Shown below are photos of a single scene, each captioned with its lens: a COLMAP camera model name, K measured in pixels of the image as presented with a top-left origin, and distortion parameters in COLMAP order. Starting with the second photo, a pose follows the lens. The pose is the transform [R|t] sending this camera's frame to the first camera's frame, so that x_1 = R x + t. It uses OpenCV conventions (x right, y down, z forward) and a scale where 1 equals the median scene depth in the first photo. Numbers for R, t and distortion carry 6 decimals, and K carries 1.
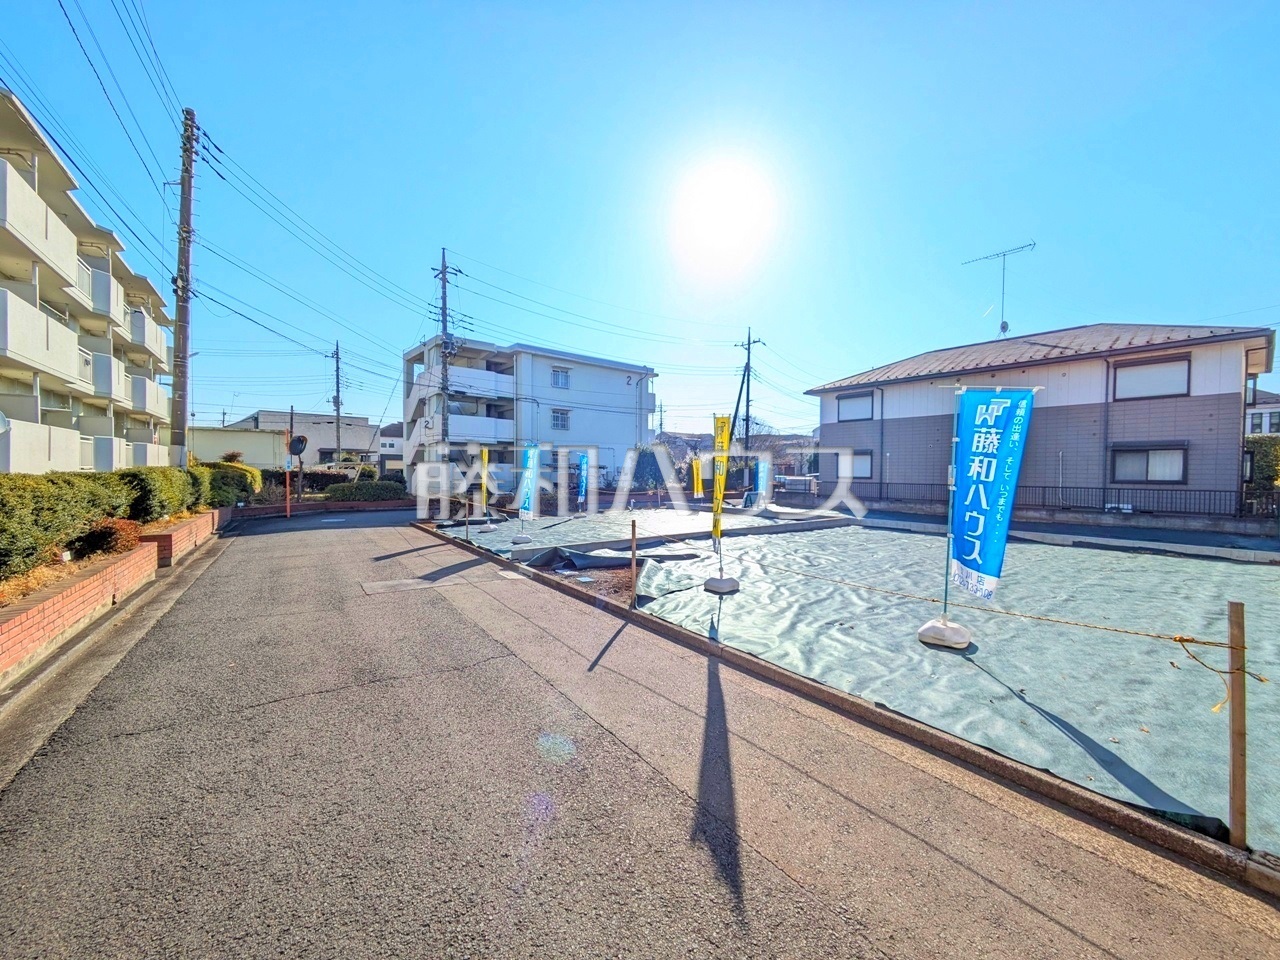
lens RADIAL K [[504.6, 0, 637.7], [0, 504.6, 482.6], [0, 0, 1]] dist [-0.000858, -0.000172]
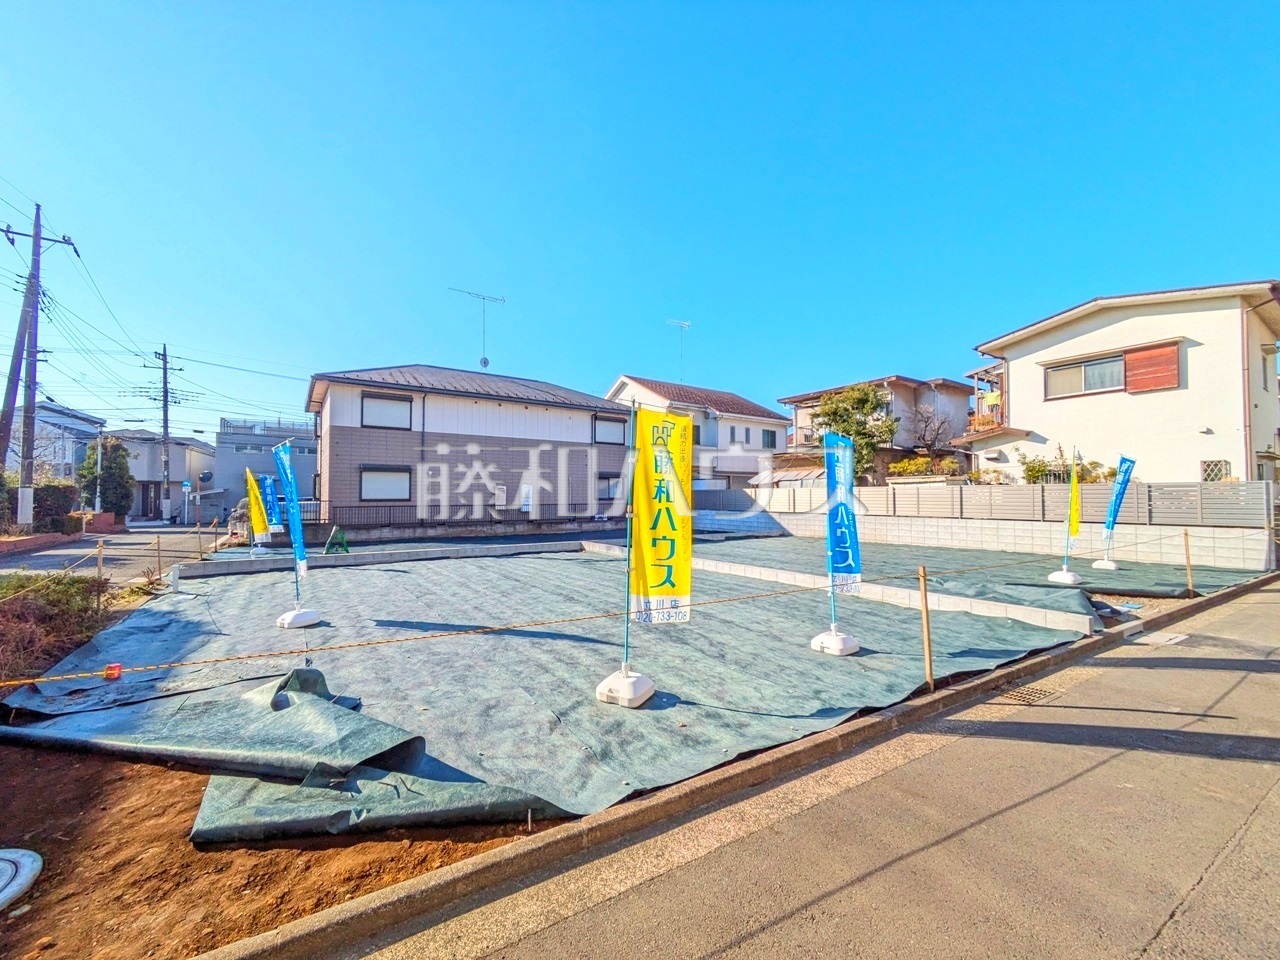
lens RADIAL K [[504.6, 0, 637.7], [0, 504.6, 482.6], [0, 0, 1]] dist [-0.000858, -0.000172]
pose [[0.077712, 0.019867, 0.996778, -0.878722], [0.024864, 0.999452, -0.021859, -0.027453], [-0.996666, 0.026482, 0.077175, 1.468435]]
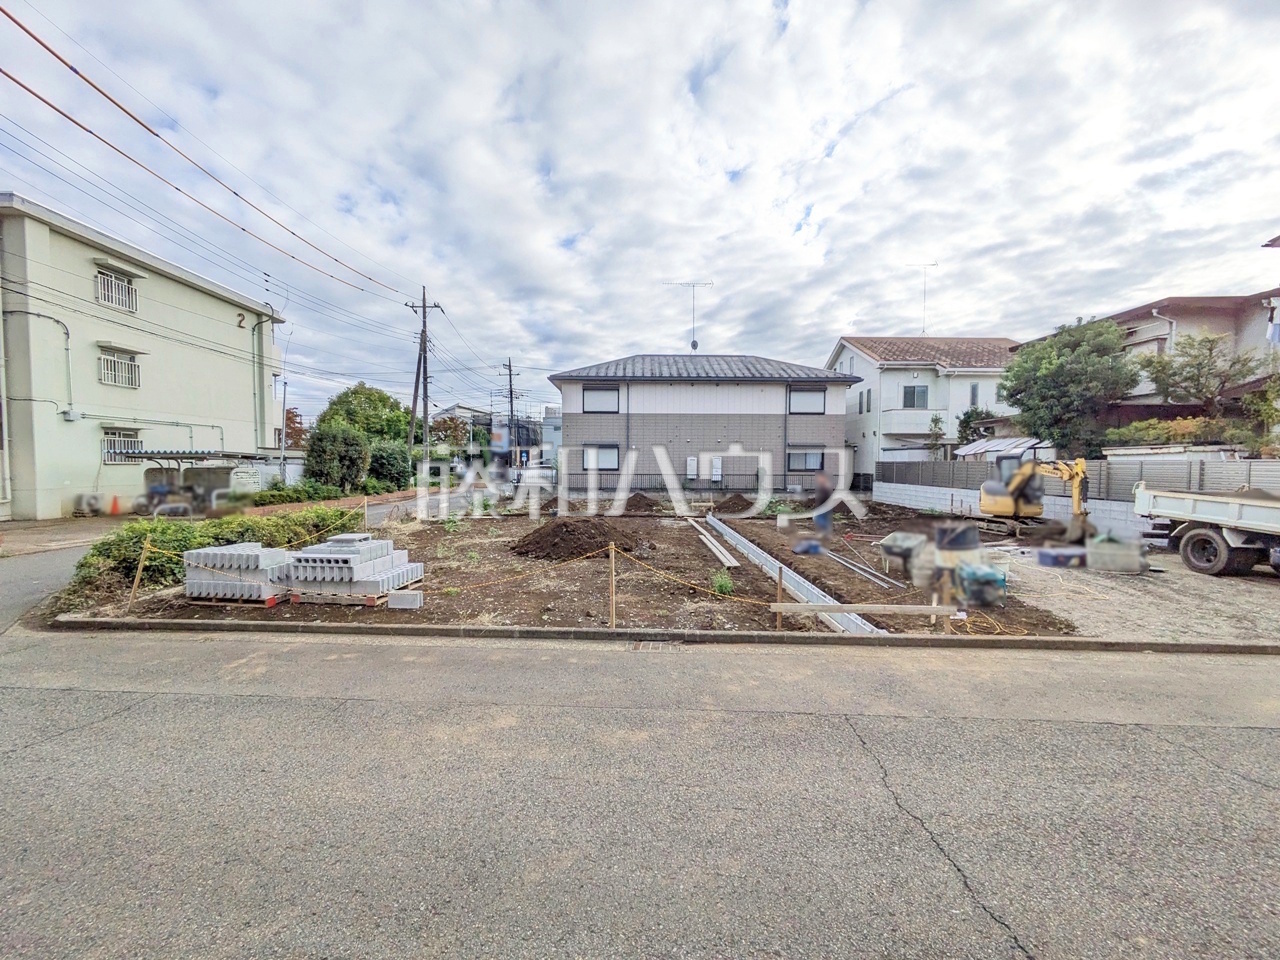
lens RADIAL K [[504.6, 0, 637.7], [0, 504.6, 482.6], [0, 0, 1]] dist [-0.000858, -0.000172]
pose [[0.622819, -0.035809, 0.781546, -0.835756], [0.018948, 0.999349, 0.030688, -0.034804], [-0.782137, -0.004304, 0.623092, 0.851850]]
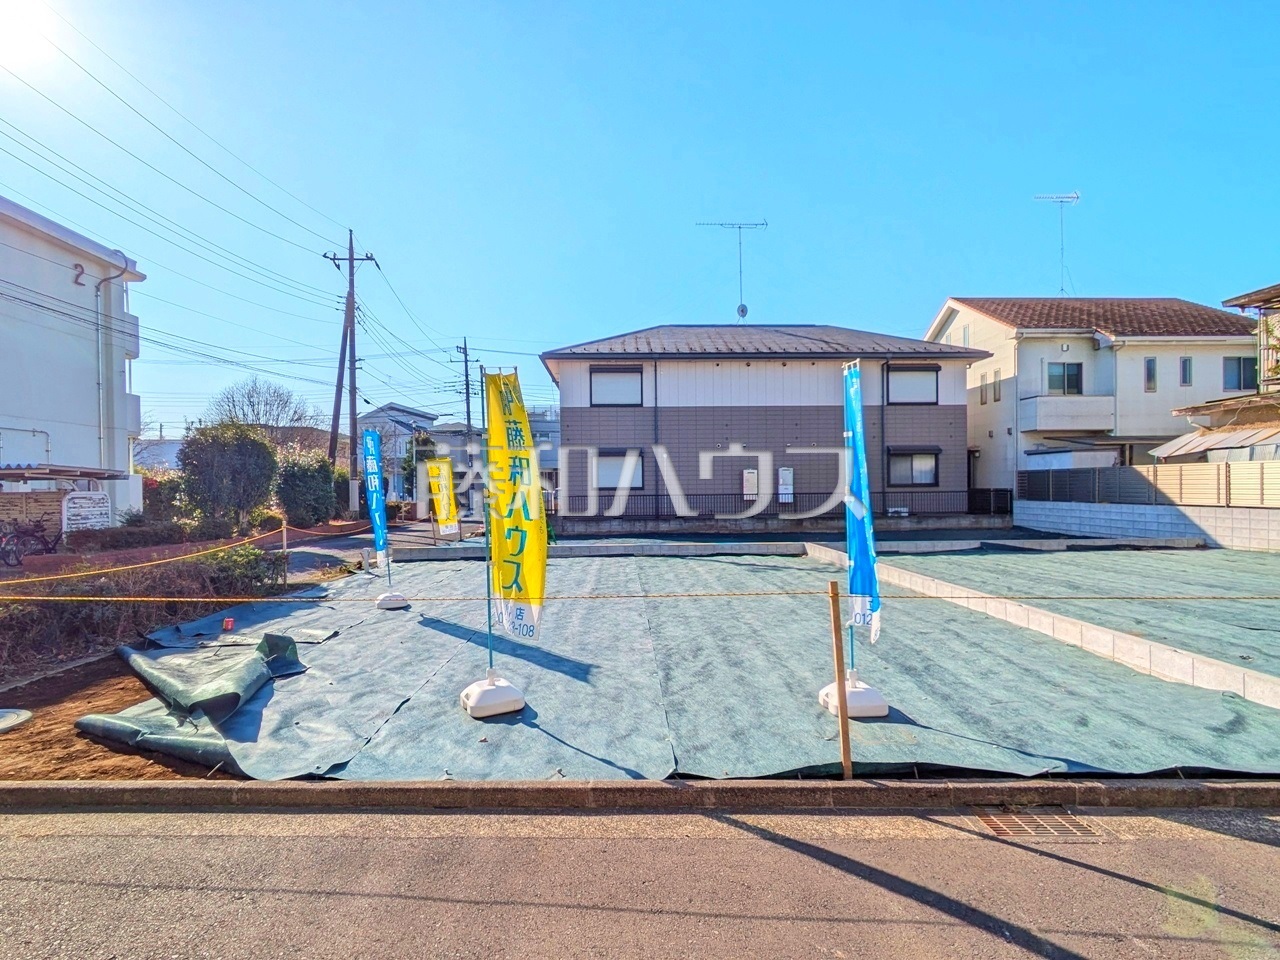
lens RADIAL K [[680.8, 0, 643.6], [0, 680.8, 490.6], [0, 0, 1]] dist [0.001512, 0.001242]
pose [[0.597966, -0.019293, 0.801289, -0.786516], [0.034338, 0.999409, -0.001562, -0.012485], [-0.800786, 0.028449, 0.598275, 1.121206]]
